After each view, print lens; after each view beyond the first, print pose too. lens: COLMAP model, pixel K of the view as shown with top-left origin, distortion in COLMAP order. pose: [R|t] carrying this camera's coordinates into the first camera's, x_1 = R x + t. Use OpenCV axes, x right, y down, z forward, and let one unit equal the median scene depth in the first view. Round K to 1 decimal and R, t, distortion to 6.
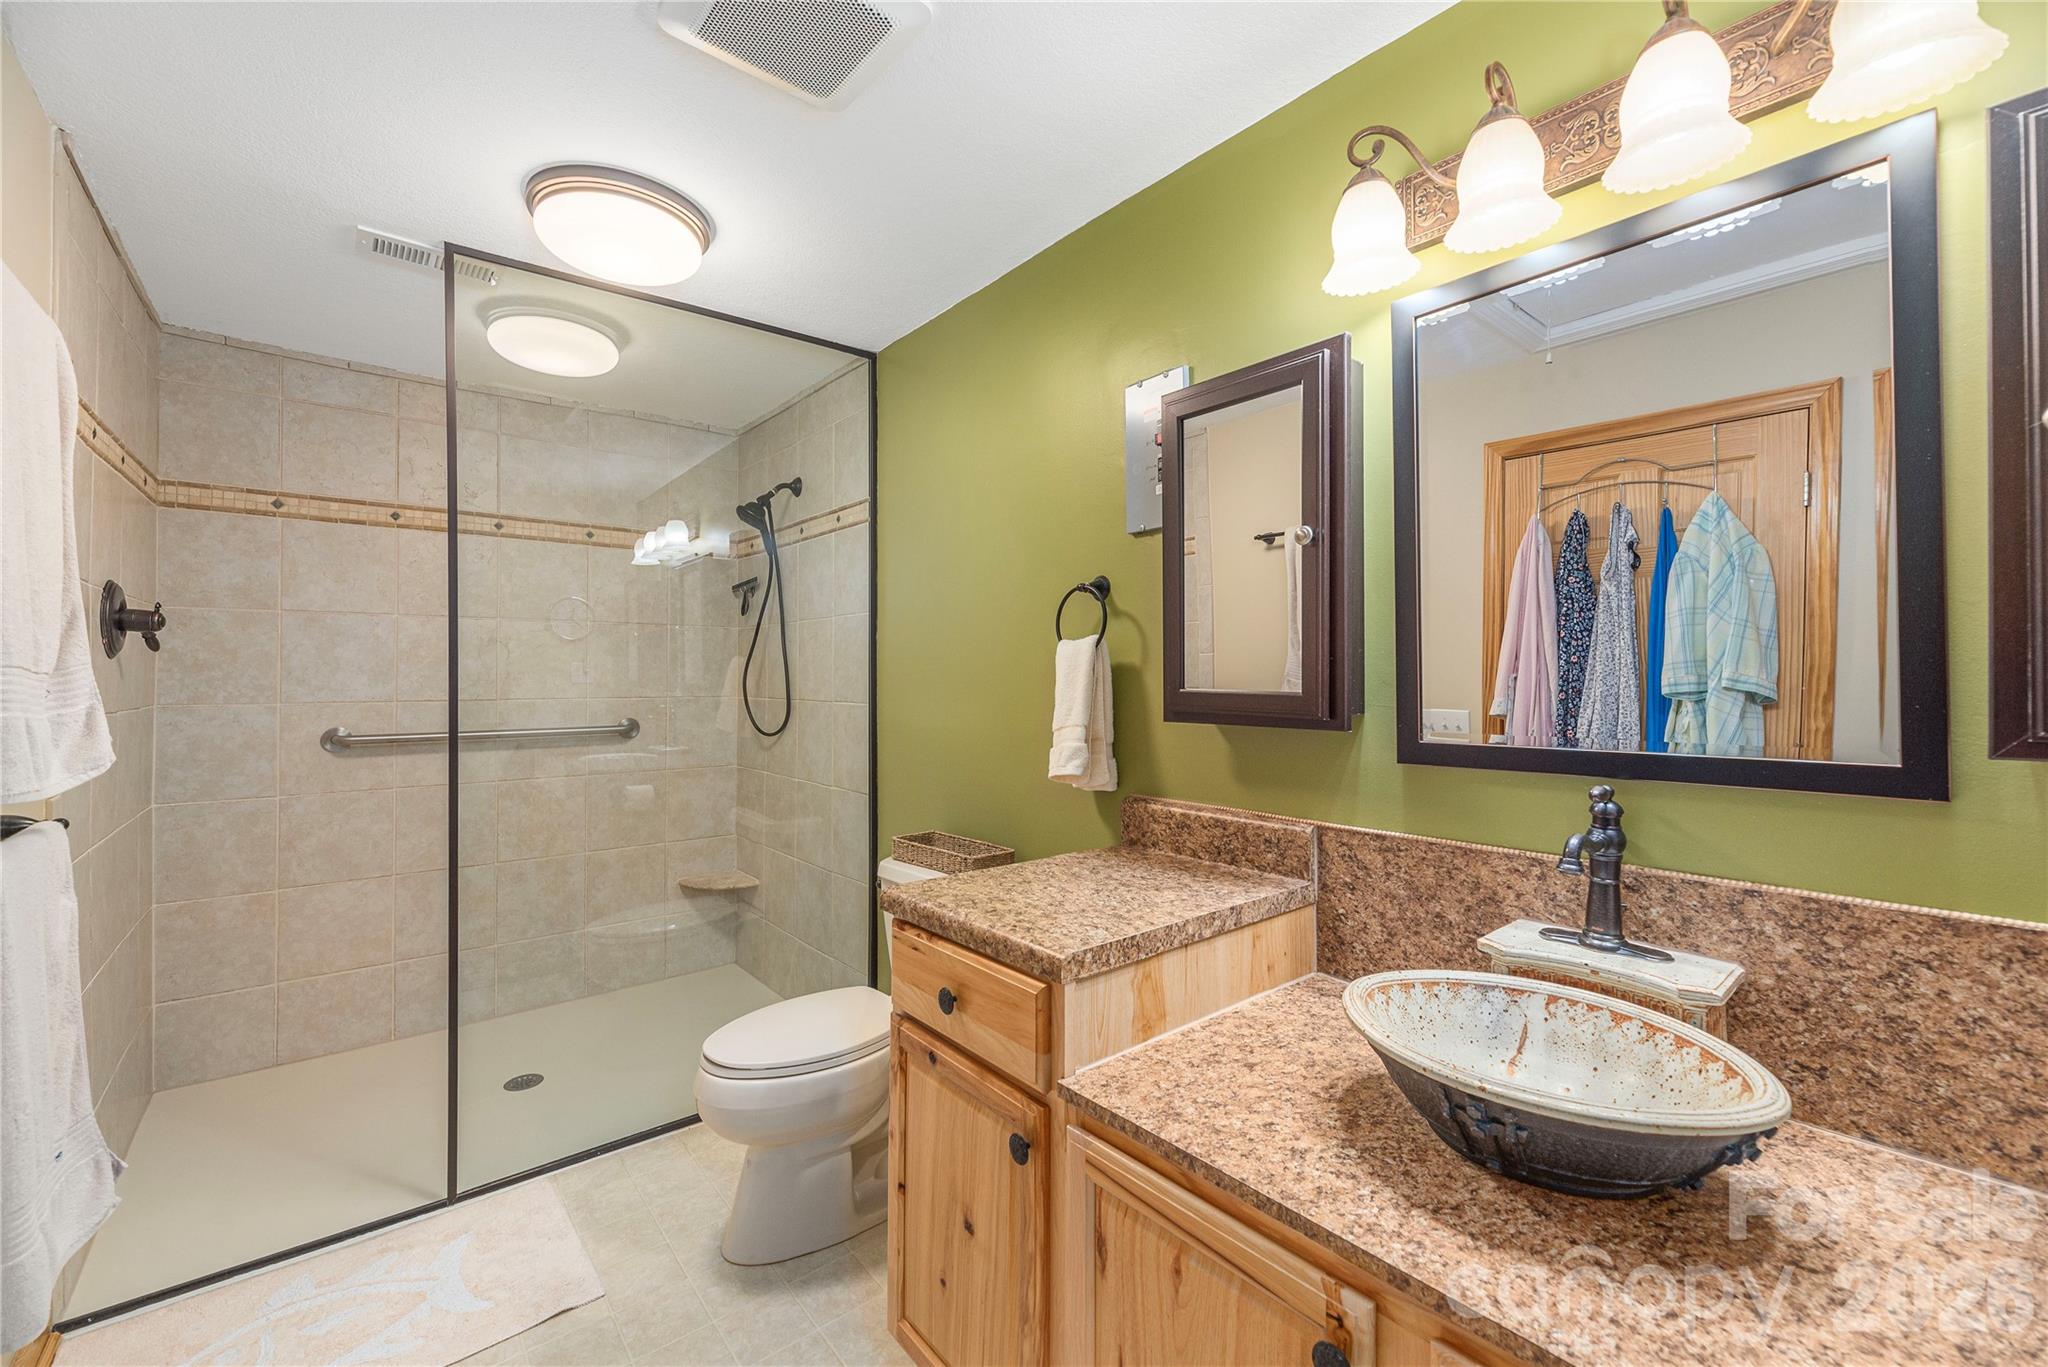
lens RADIAL K [[837.3, 0, 1028.3], [0, 837.3, 681.1], [0, 0, 1]] dist [-0.010224, -0.000161]
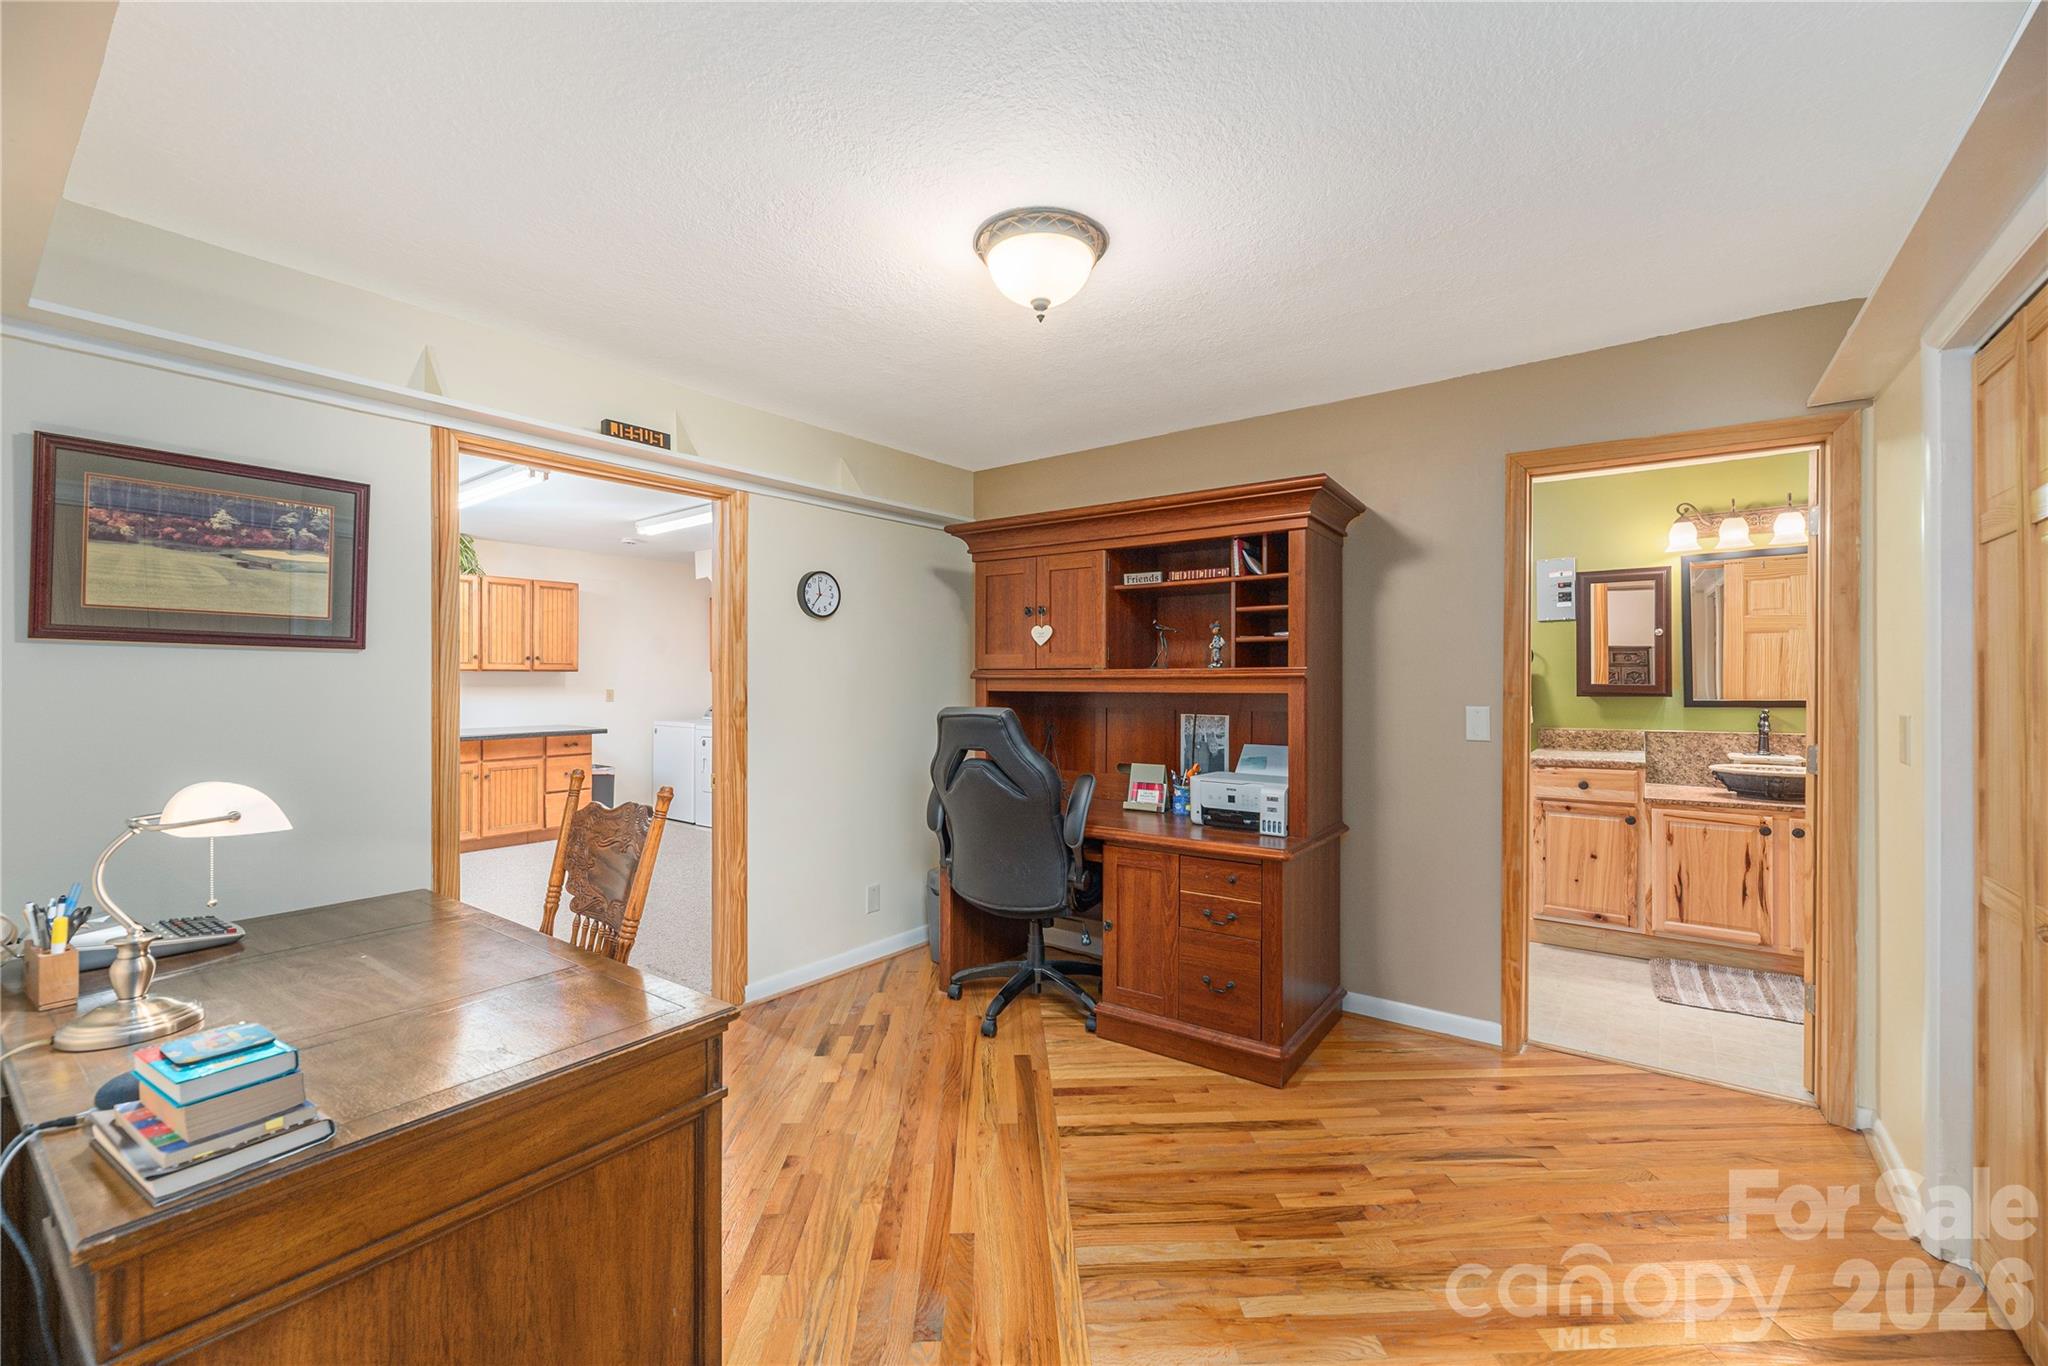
lens RADIAL K [[837.3, 0, 1032.7], [0, 837.3, 677.4], [0, 0, 1]] dist [-0.010224, -0.000161]
pose [[0.970564, -0.002038, 0.240834, -2.612269], [0.001184, 0.999992, 0.003690, -0.026978], [-0.240840, -0.003296, 0.970559, -1.383842]]
